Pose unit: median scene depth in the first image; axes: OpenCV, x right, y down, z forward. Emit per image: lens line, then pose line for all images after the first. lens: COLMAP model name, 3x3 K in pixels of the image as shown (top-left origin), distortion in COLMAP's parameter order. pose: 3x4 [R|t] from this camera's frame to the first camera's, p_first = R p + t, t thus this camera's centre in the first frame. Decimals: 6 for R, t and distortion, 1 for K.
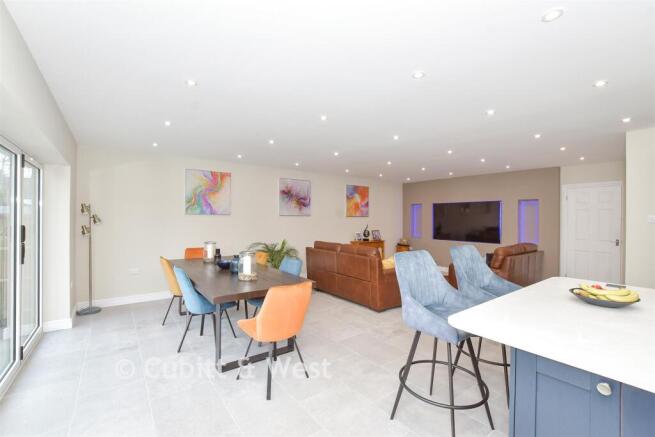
lens RADIAL K [[283.0, 0, 327.5], [0, 283.0, 218.9], [0, 0, 1]] dist [-0.000274, -0.000056]
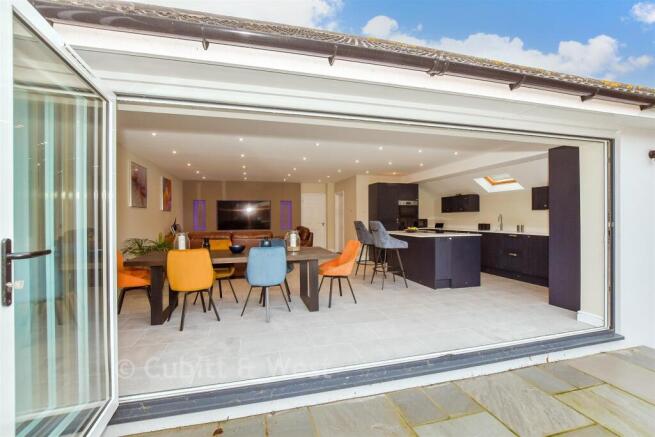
lens RADIAL K [[283.0, 0, 325.6], [0, 283.0, 217.5], [0, 0, 1]] dist [-0.000274, -0.000056]
pose [[0.380257, -0.010078, 0.924826, -0.763941], [0.017242, 0.999844, 0.003806, 0.026790], [-0.924720, 0.014499, 0.380372, 0.181853]]
